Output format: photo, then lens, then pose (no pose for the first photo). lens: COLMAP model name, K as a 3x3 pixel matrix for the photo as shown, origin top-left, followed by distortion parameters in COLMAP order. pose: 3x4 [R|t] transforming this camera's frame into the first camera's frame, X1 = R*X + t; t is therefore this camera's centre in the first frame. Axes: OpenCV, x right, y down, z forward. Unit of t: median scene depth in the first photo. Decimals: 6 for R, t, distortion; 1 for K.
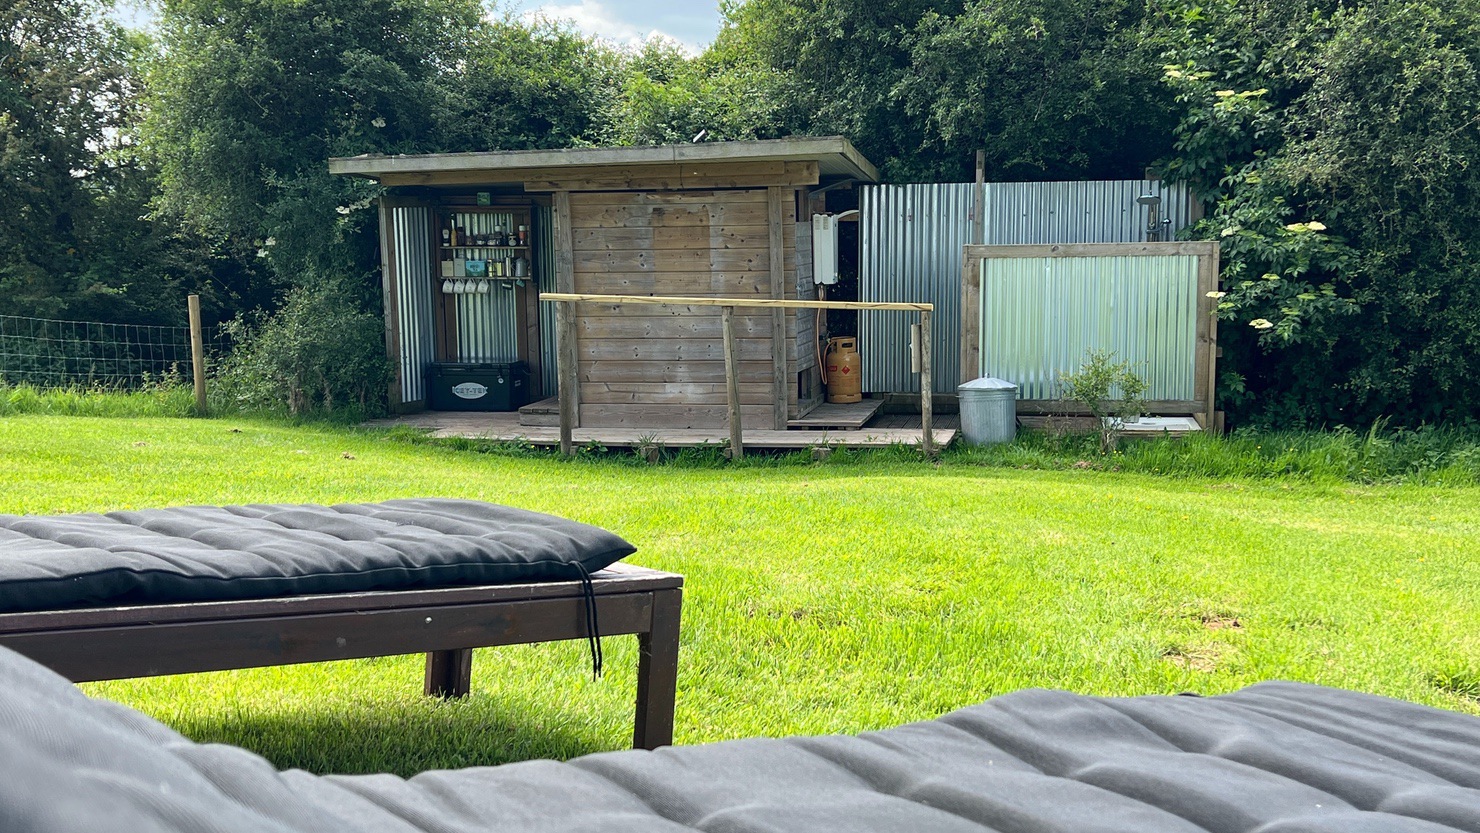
lens RADIAL K [[1607.6, 0, 740.0], [0, 1607.6, 424.9], [0, 0, 1]] dist [0.150040, 0.000000]
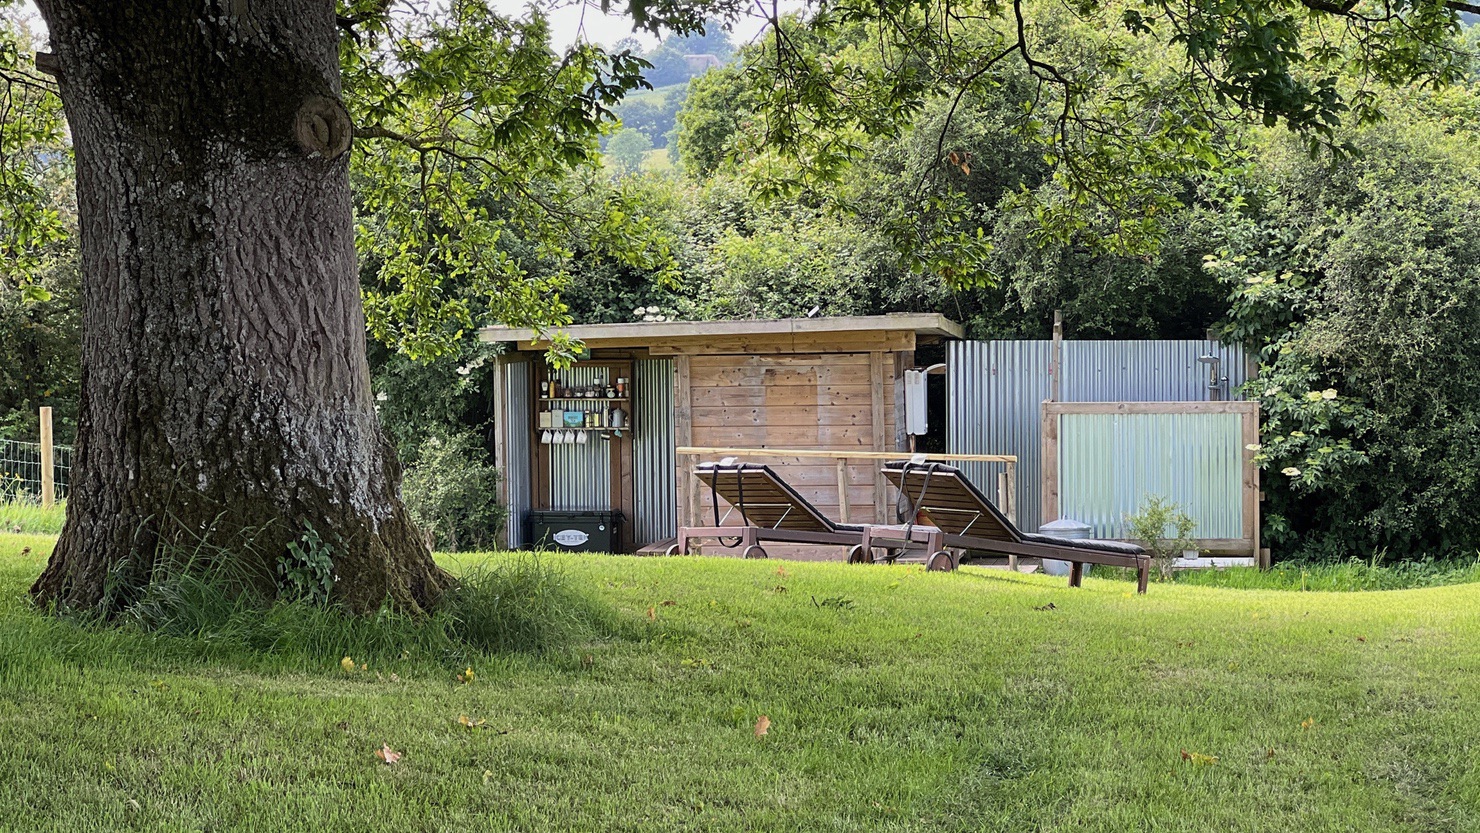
lens RADIAL K [[4178.1, 0, 738.2], [0, 4178.1, 419.1], [0, 0, 1]] dist [0.001979, 0.000000]
pose [[0.998554, -0.003563, 0.053633, -0.223403], [0.007320, 0.997518, -0.070024, 0.099975], [-0.053250, 0.070315, 0.996102, -1.837662]]
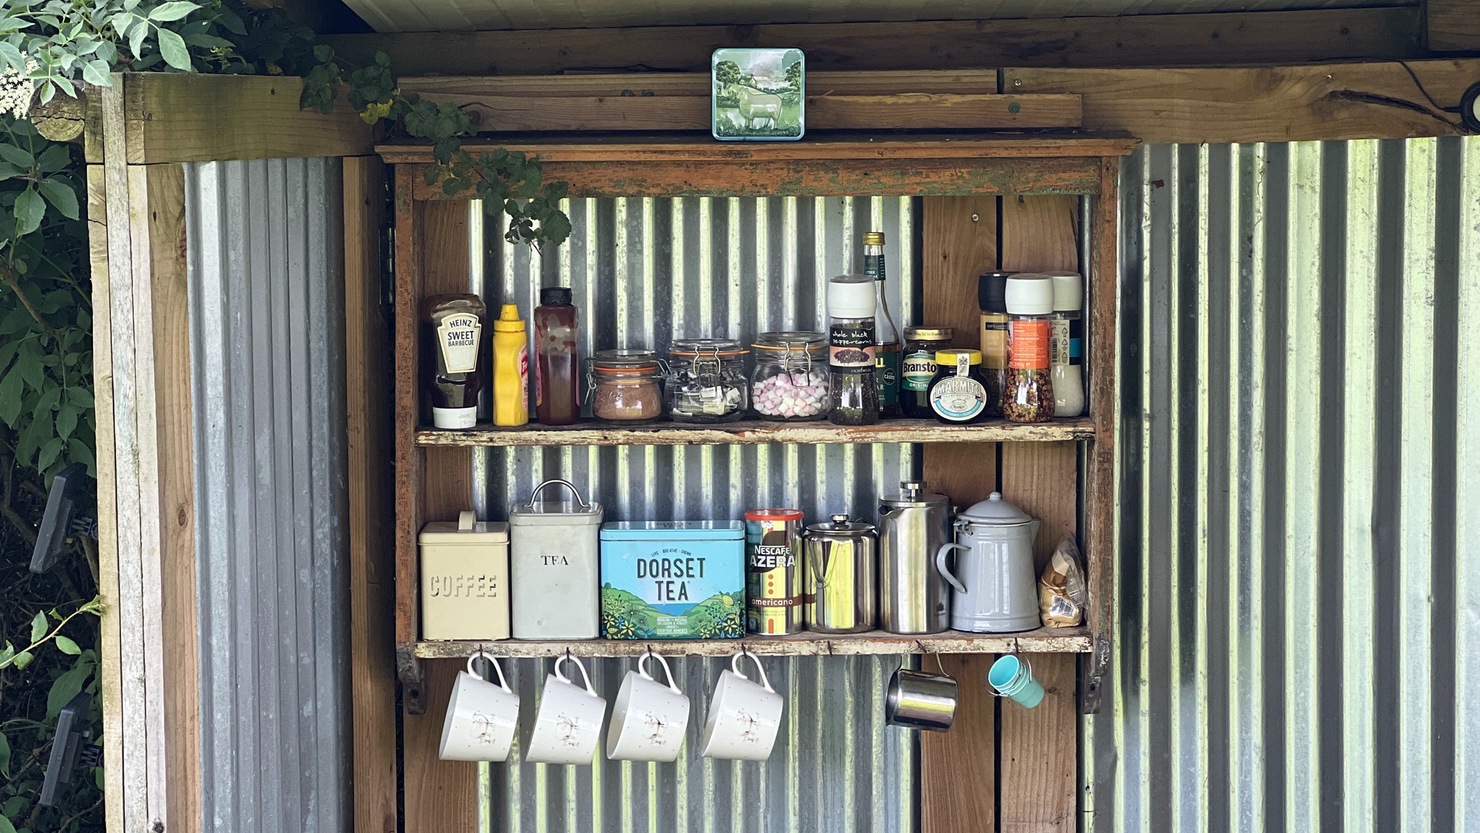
lens RADIAL K [[3351.8, 0, 745.5], [0, 3351.8, 412.4], [0, 0, 1]] dist [-0.010186, 0.000000]
pose [[0.978499, -0.018646, 0.205408, -0.240683], [0.027846, 0.998730, -0.041992, -0.109783], [-0.204364, 0.046809, 0.977775, 0.789757]]
